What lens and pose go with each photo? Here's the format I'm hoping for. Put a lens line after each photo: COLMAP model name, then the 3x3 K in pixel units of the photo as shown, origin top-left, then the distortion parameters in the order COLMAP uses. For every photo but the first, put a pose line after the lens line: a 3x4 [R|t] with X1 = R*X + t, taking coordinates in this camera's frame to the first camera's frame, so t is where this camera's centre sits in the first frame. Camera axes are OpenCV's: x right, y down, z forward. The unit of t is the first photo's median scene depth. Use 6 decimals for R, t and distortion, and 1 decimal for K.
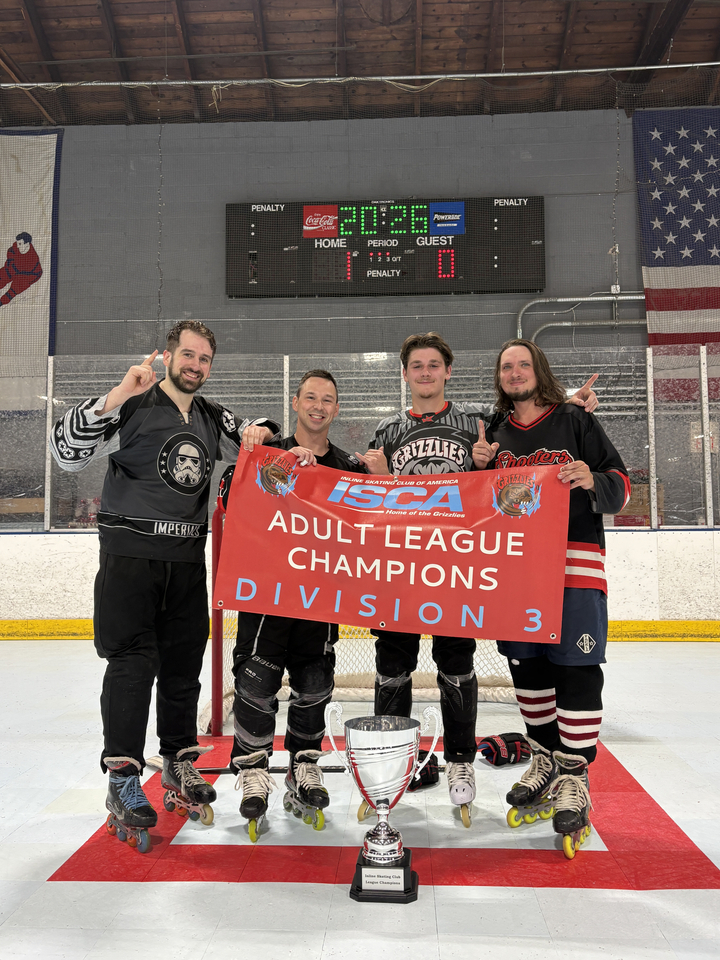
lens RADIAL K [[787.5, 0, 362.2], [0, 787.5, 493.1], [0, 0, 1]] dist [0.016915, 0.002238]
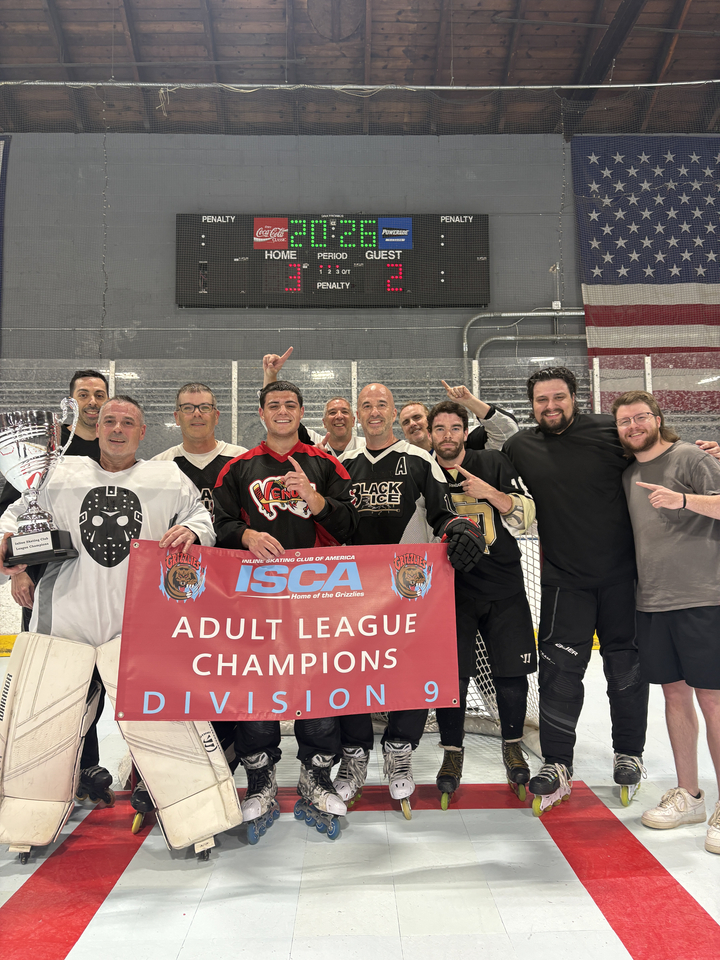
lens RADIAL K [[692.4, 0, 361.0], [0, 692.4, 485.4], [0, 0, 1]] dist [0.050955, -0.055706]
pose [[0.997583, 0.000428, 0.069480, 0.000488], [0.000843, 0.999833, -0.018260, -0.004498], [-0.069476, 0.018274, 0.997416, 0.107539]]
